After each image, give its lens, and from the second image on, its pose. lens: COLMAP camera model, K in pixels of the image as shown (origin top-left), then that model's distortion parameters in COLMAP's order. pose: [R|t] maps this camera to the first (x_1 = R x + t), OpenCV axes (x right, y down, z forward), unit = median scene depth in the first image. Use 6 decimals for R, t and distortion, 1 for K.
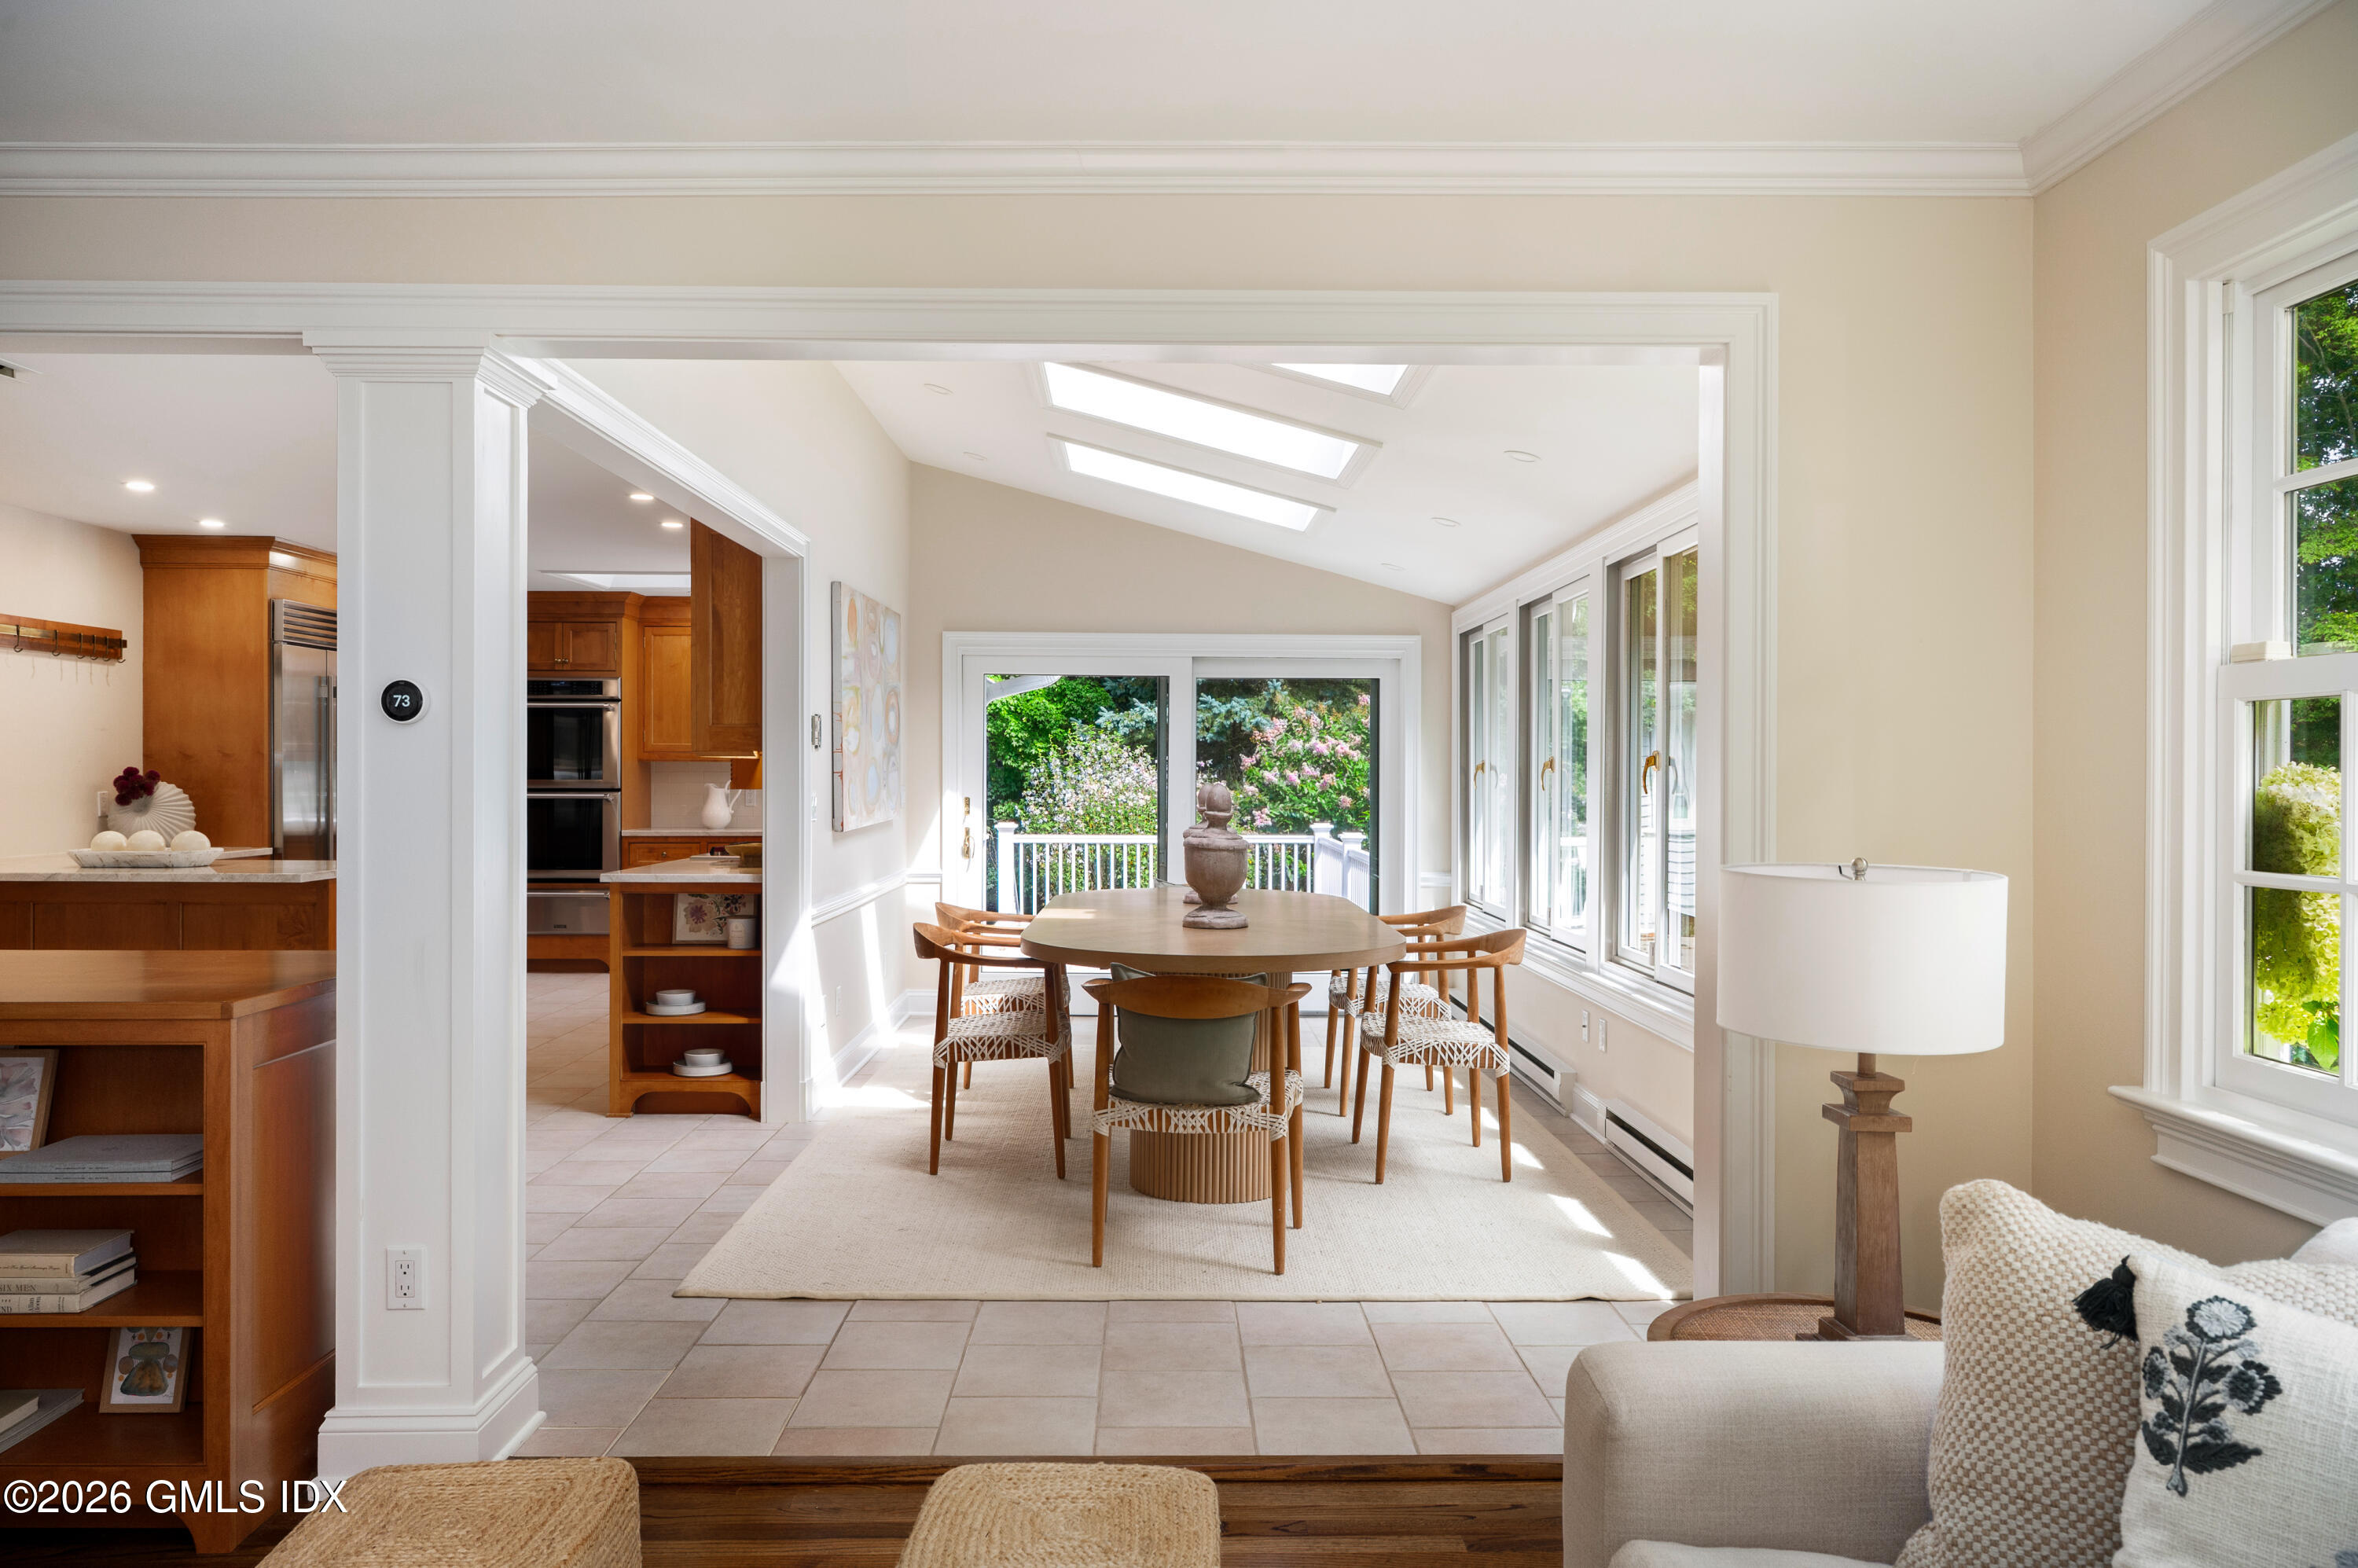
lens RADIAL K [[1610.7, 0, 1145.8], [0, 1610.7, 779.2], [0, 0, 1]] dist [-0.001691, -0.003684]
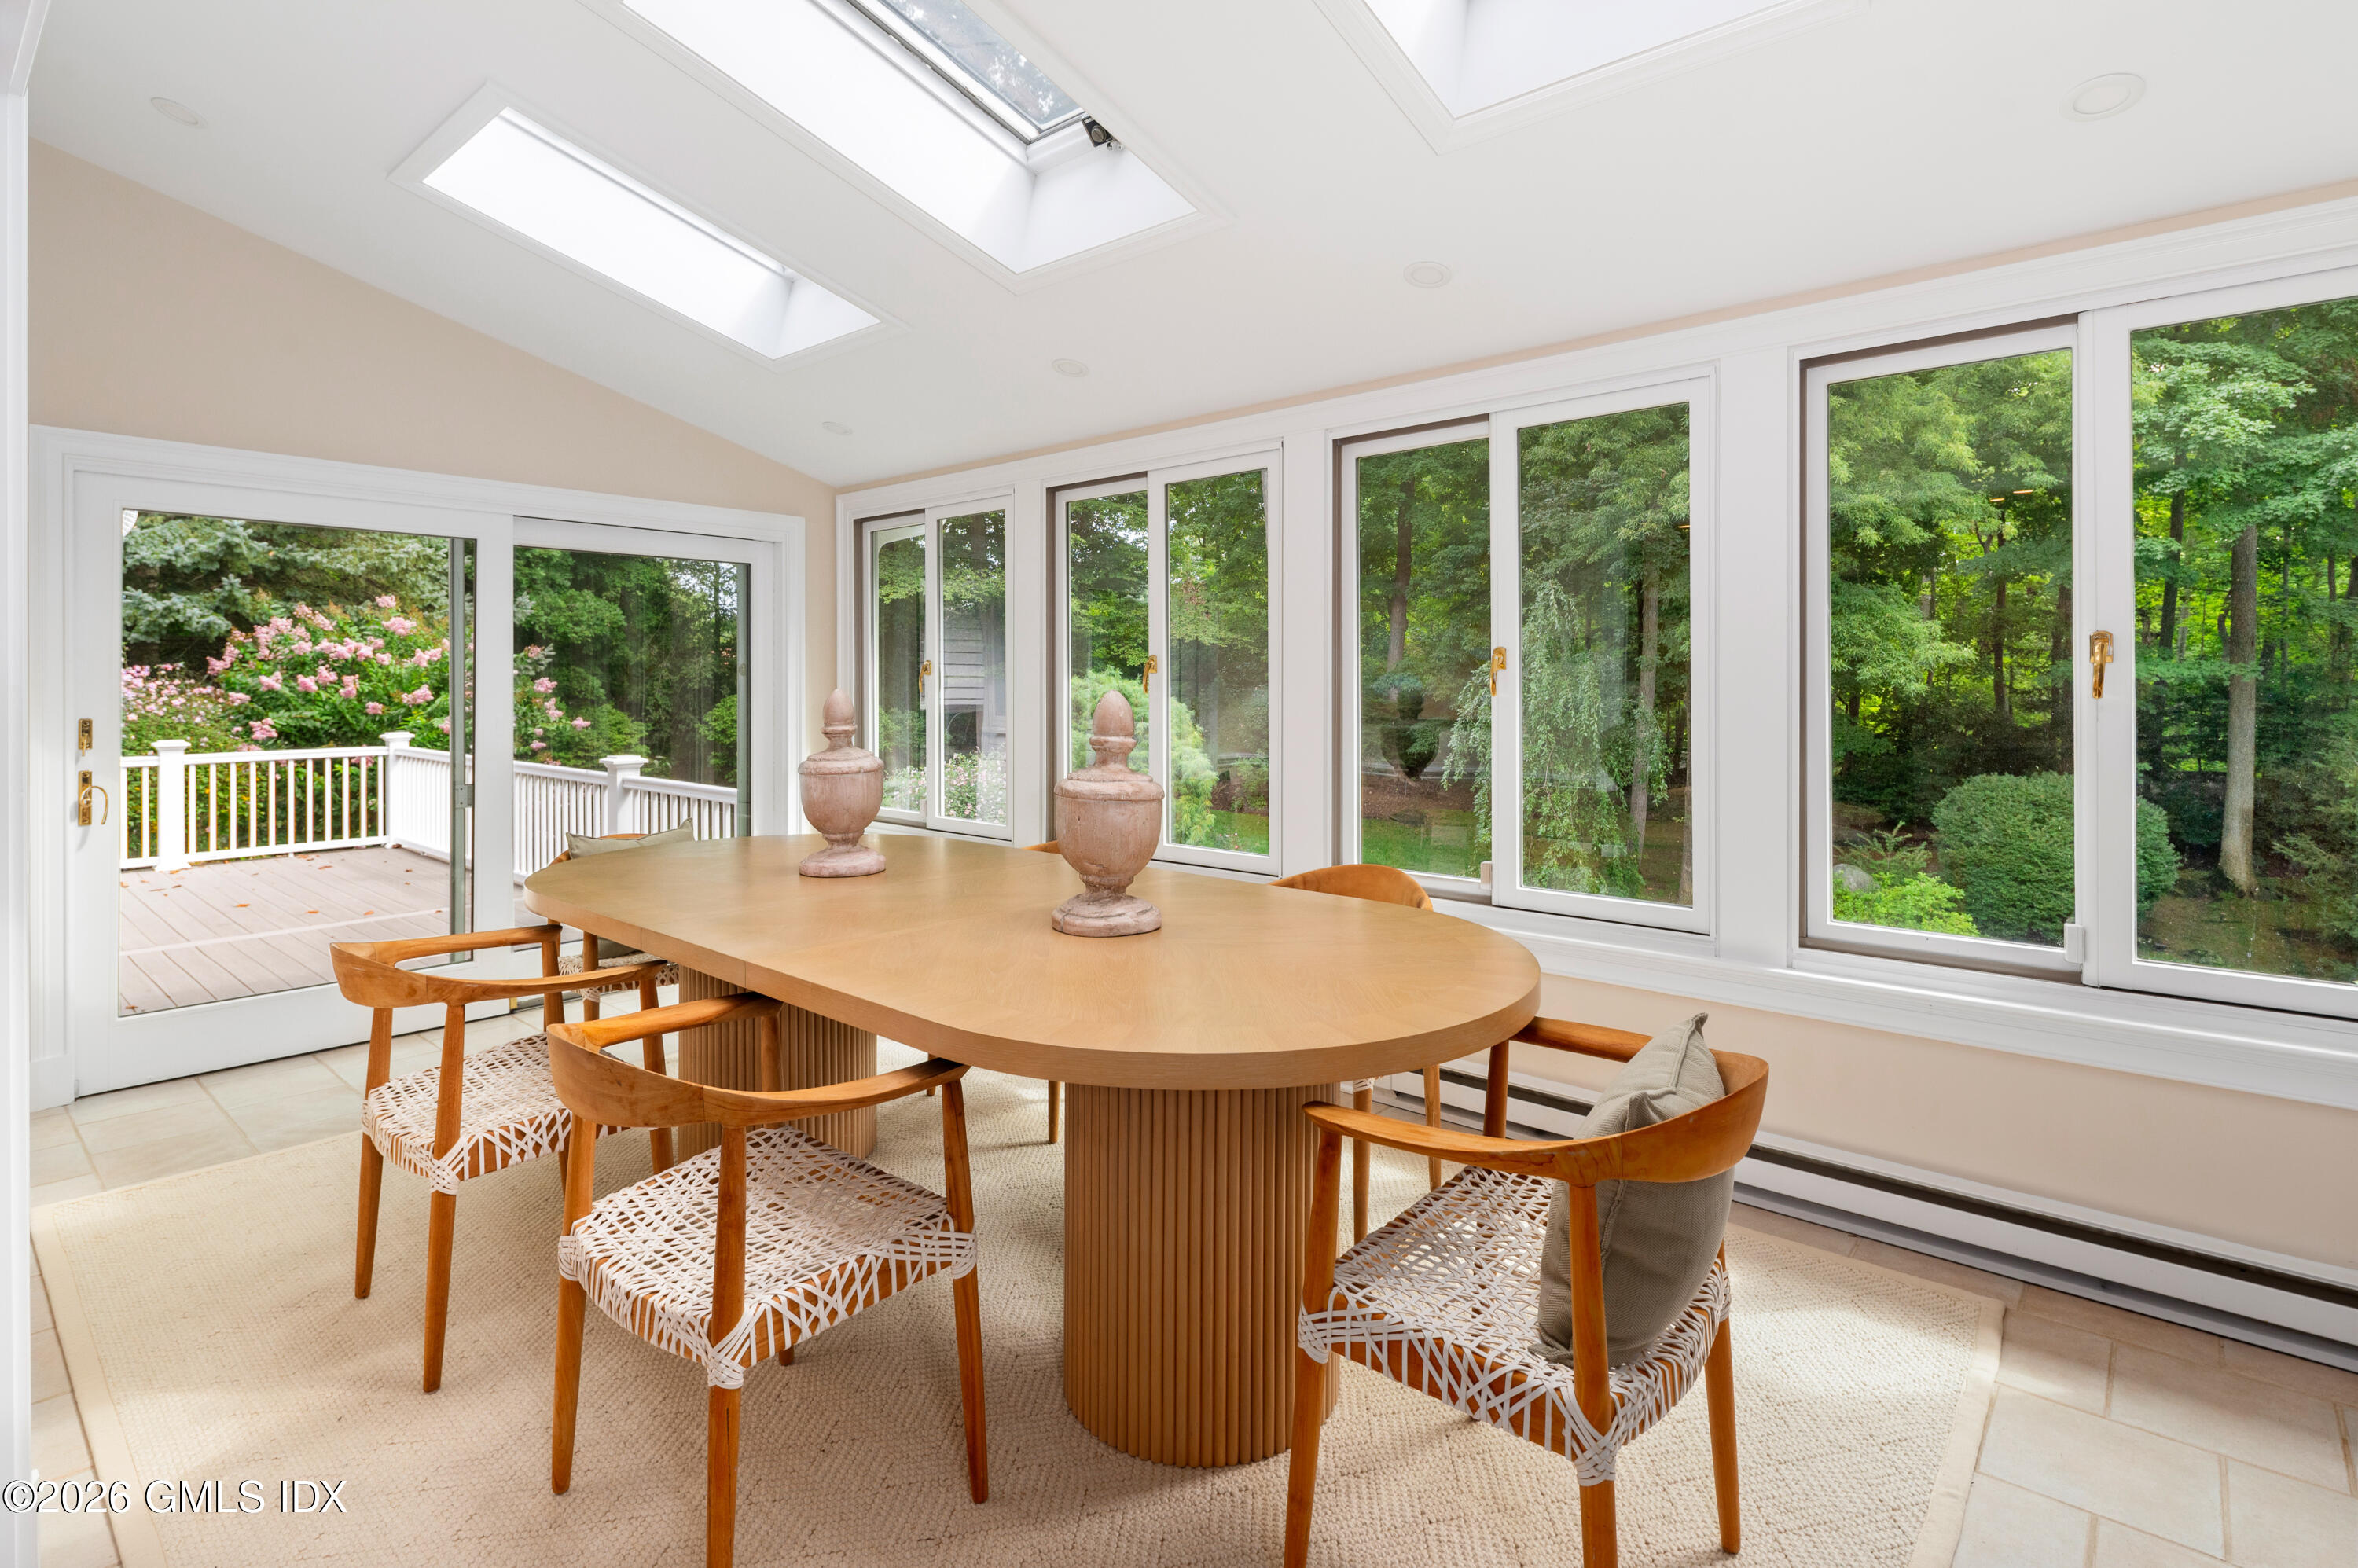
lens RADIAL K [[1157.3, 0, 1201.6], [0, 1157.3, 677.2], [0, 0, 1]] dist [0.005501, -0.004714]
pose [[0.652886, -0.003663, 0.757448, -0.164682], [0.006463, 0.999979, -0.000735, -0.001108], [-0.757429, 0.005375, 0.652895, 0.430970]]
